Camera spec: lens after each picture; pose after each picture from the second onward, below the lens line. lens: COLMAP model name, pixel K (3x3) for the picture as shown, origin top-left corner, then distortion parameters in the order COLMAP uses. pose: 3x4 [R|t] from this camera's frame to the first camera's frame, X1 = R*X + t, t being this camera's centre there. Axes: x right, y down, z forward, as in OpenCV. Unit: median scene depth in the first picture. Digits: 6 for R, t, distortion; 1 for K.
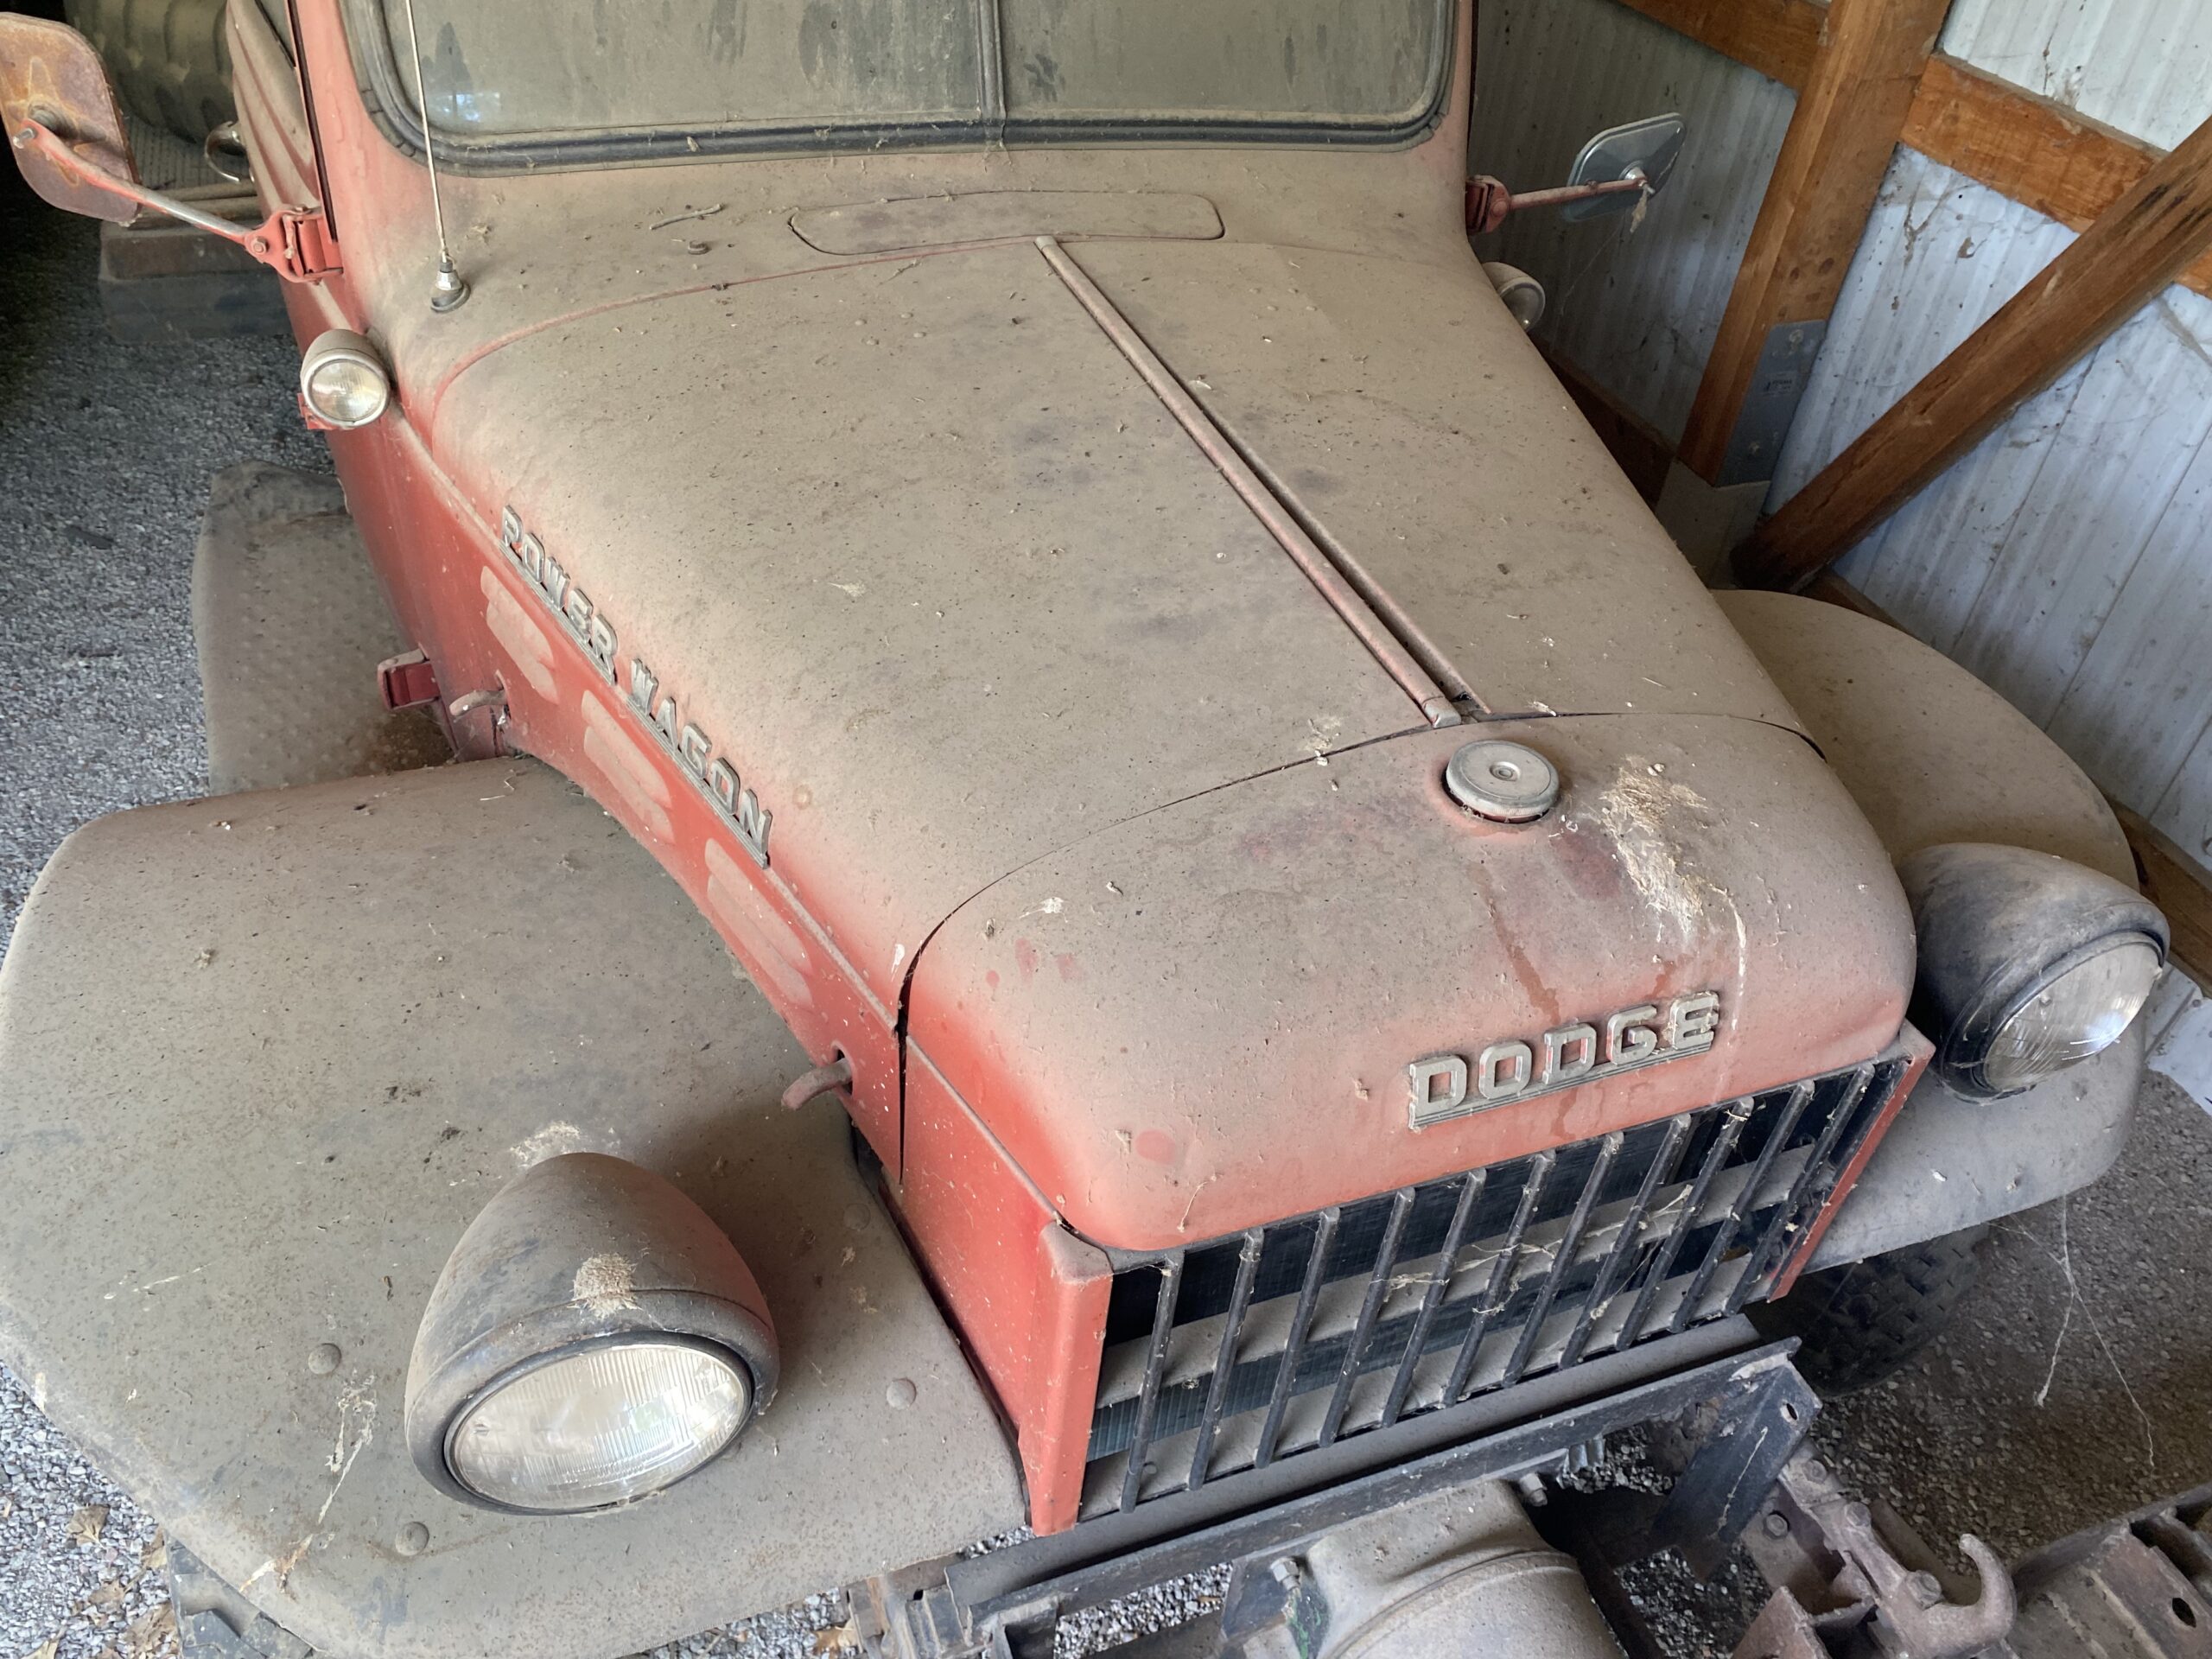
lens RADIAL K [[1695.0, 0, 1130.5], [0, 1695.0, 790.5], [0, 0, 1]] dist [0.041464, -0.057532]
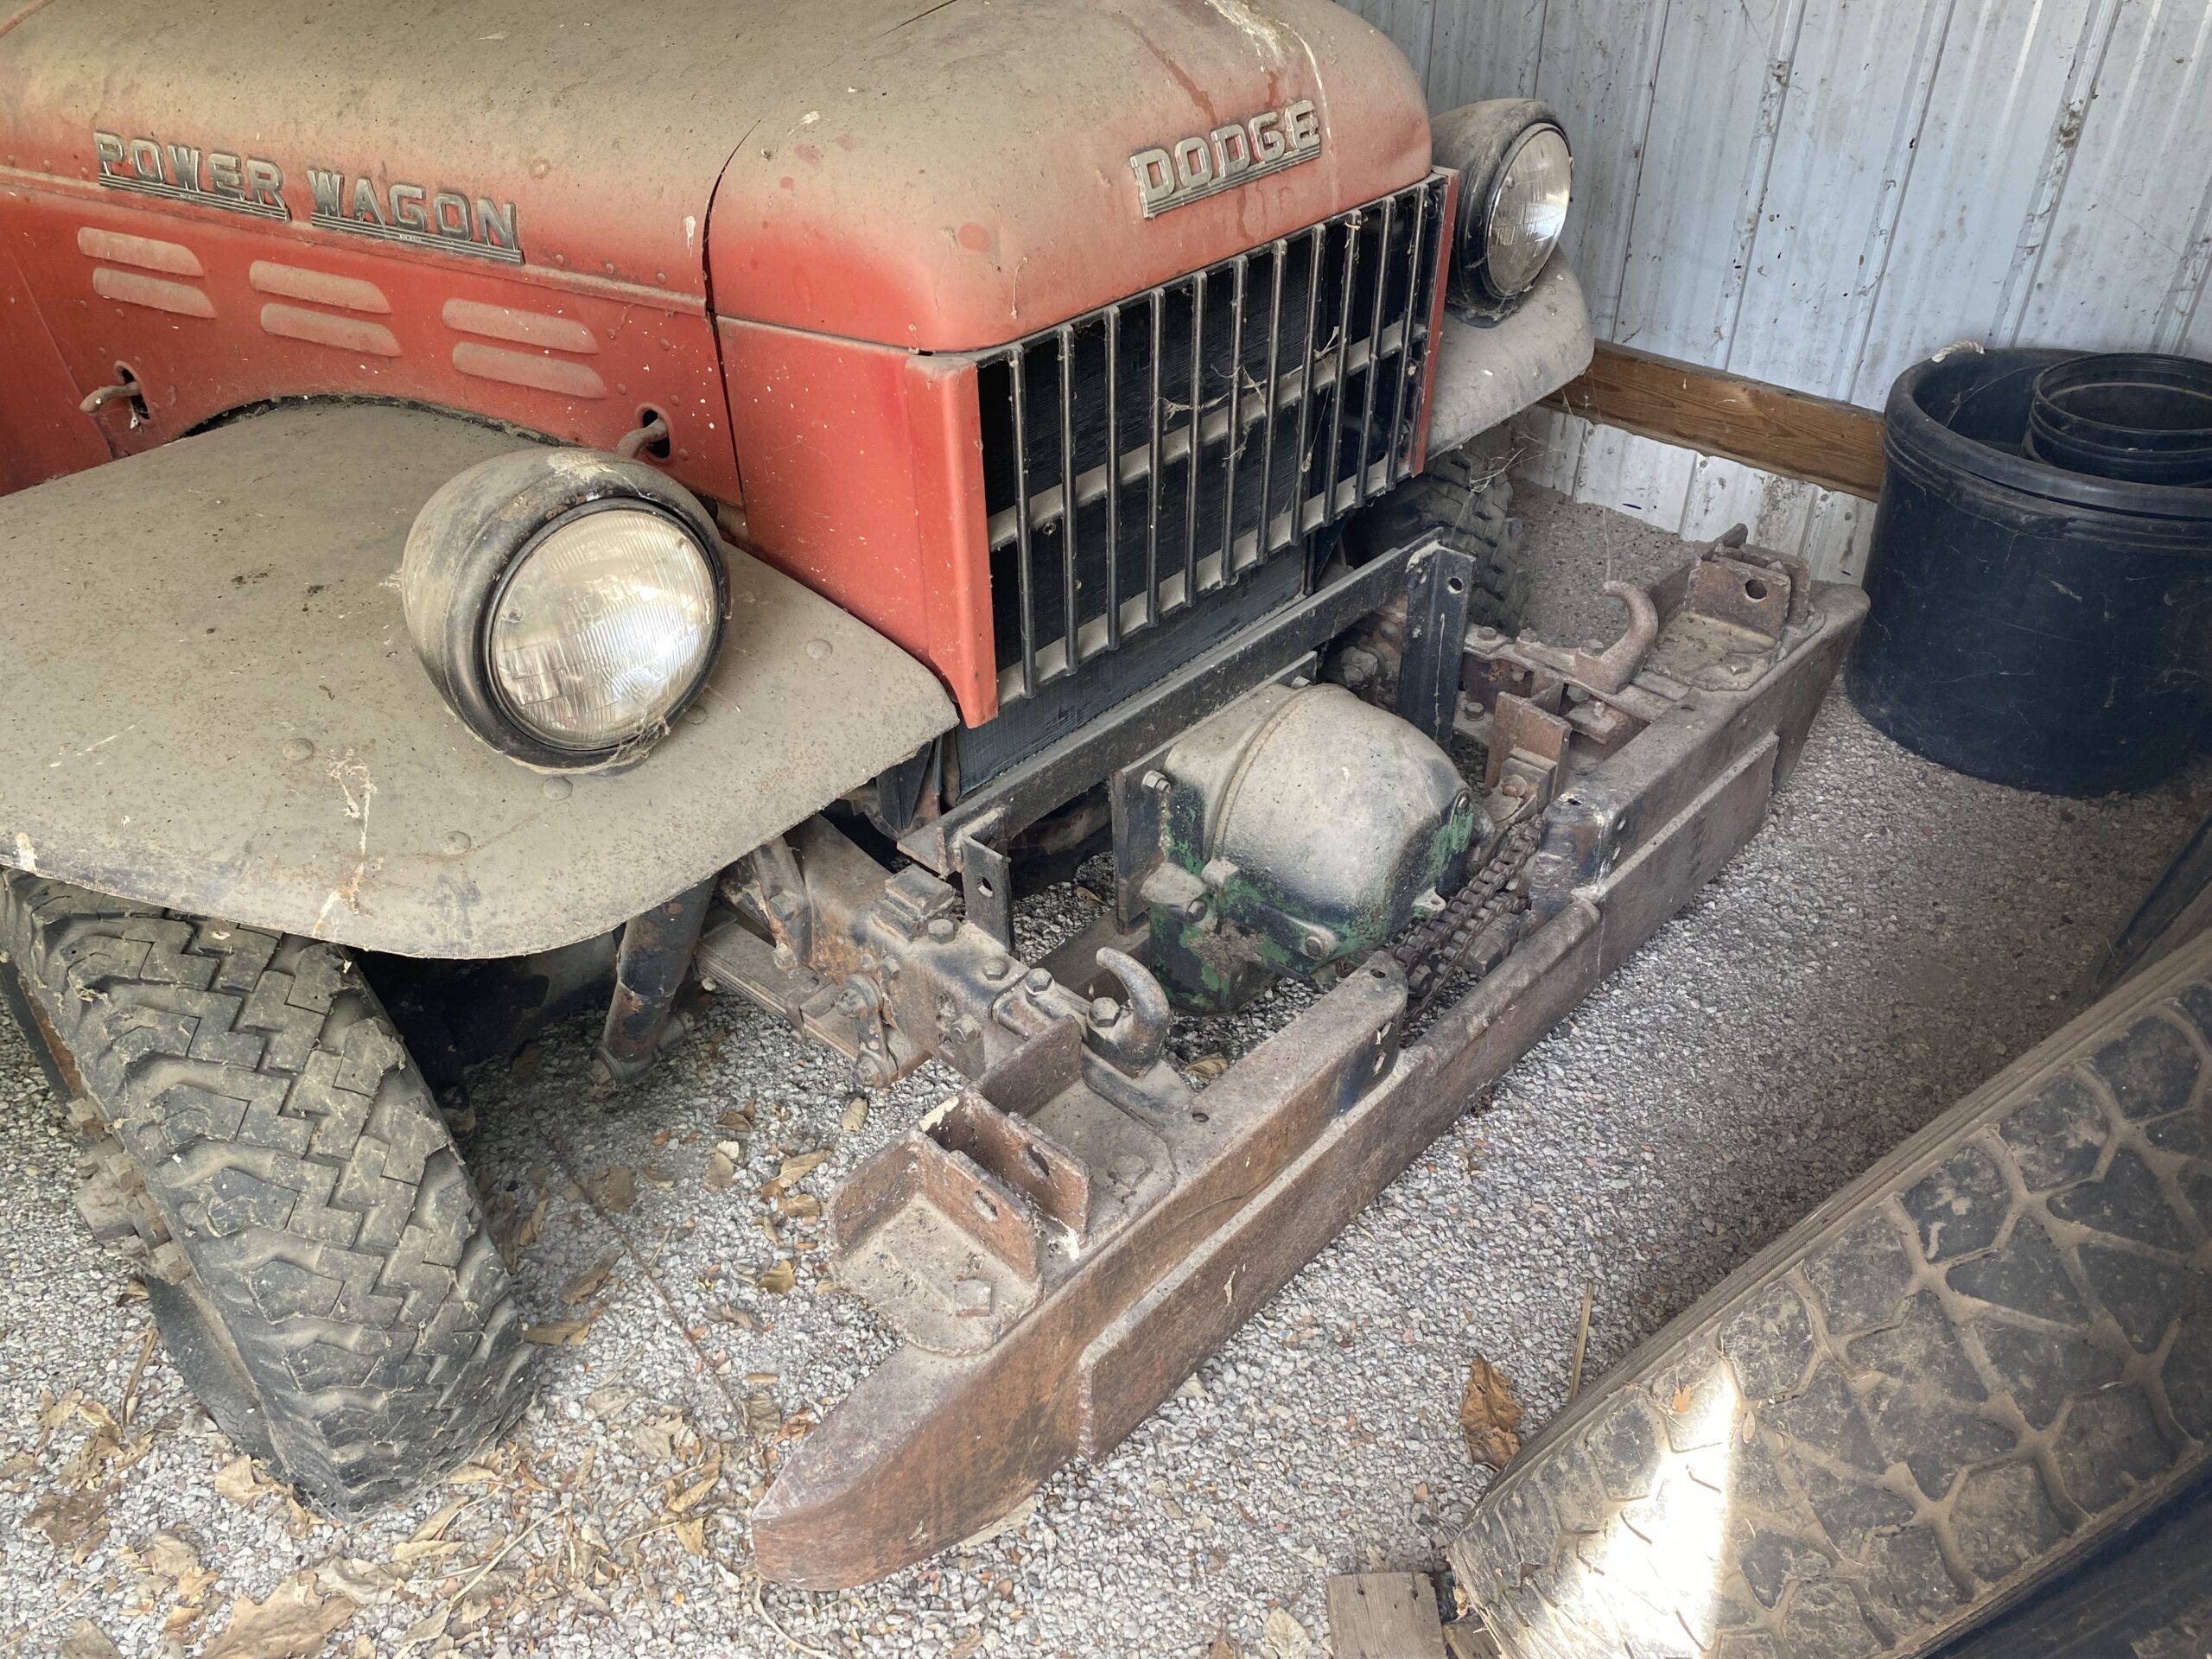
lens RADIAL K [[1707.4, 0, 1106.0], [0, 1707.4, 829.5], [0, 0, 1]] dist [0.003494, 0.004114]
pose [[0.889568, -0.348401, 0.295441, -0.333872], [0.356837, 0.933784, 0.026743, 0.493158], [-0.285195, 0.081634, 0.954987, -0.133552]]
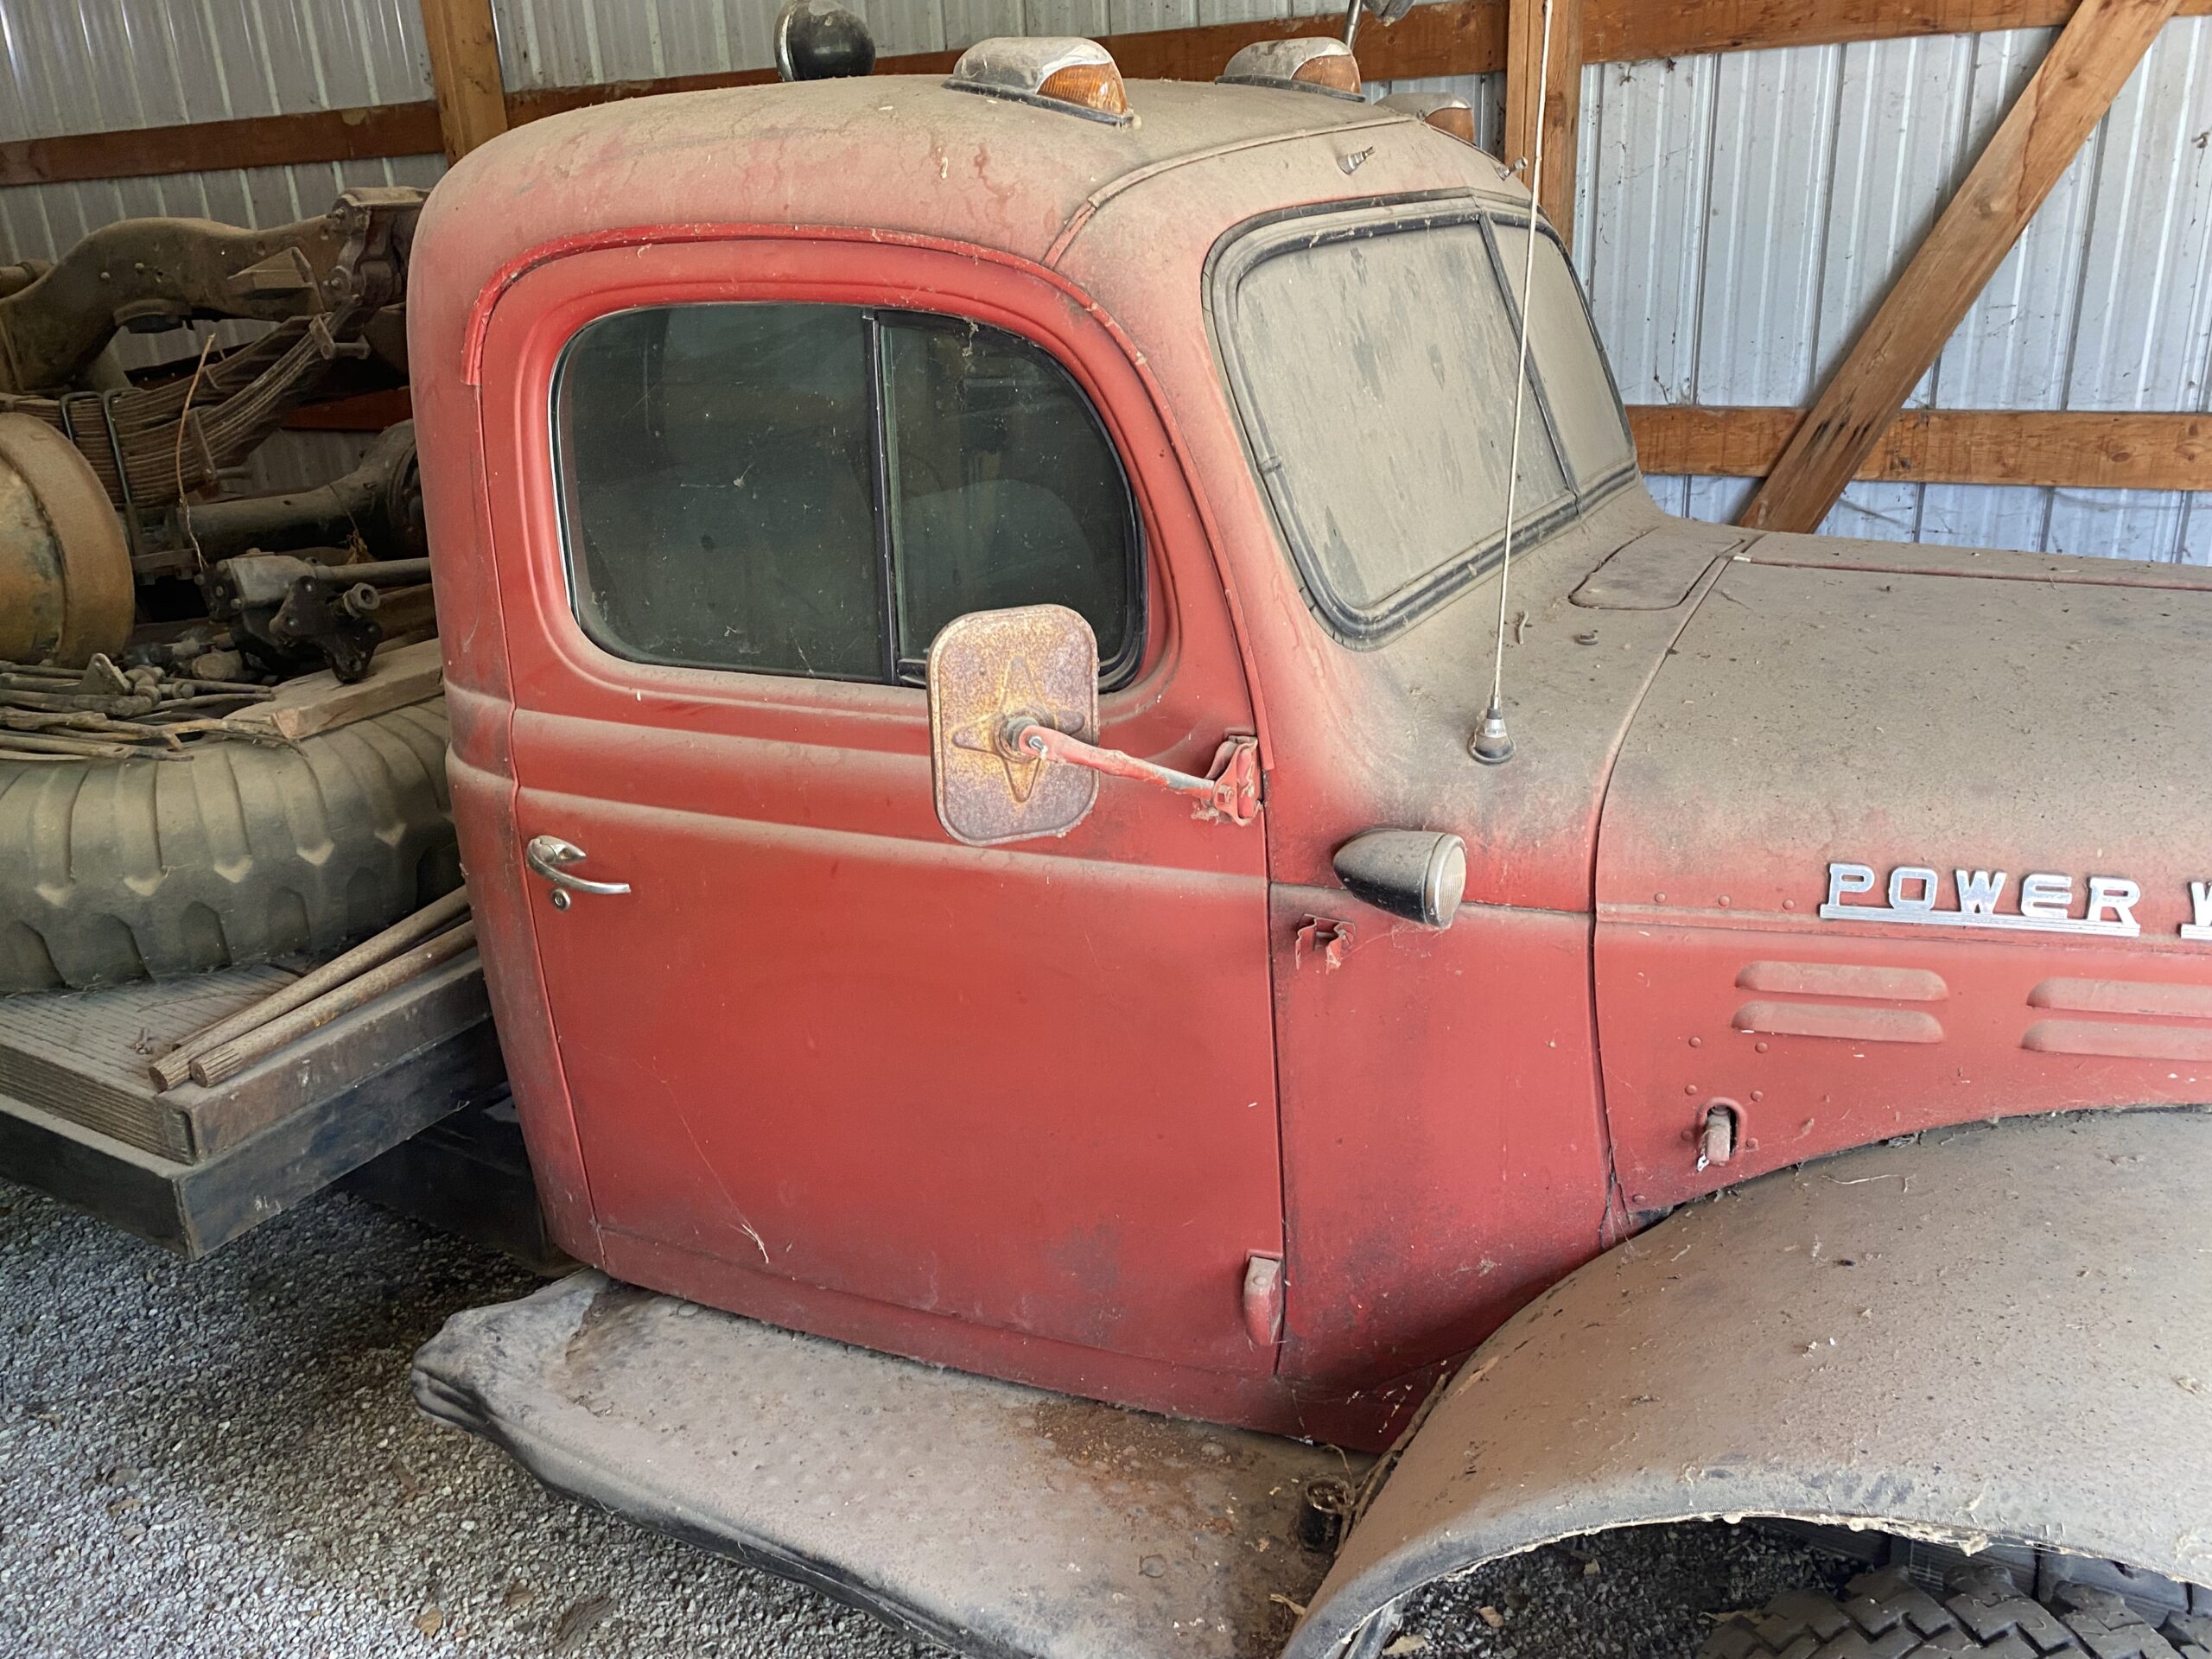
lens RADIAL K [[1695.0, 0, 1130.5], [0, 1695.0, 790.5], [0, 0, 1]] dist [0.041464, -0.057532]
pose [[0.760982, -0.327270, 0.560179, -1.418783], [0.491653, 0.854273, -0.168806, -0.280513], [-0.423301, 0.403872, 0.810989, 0.462707]]
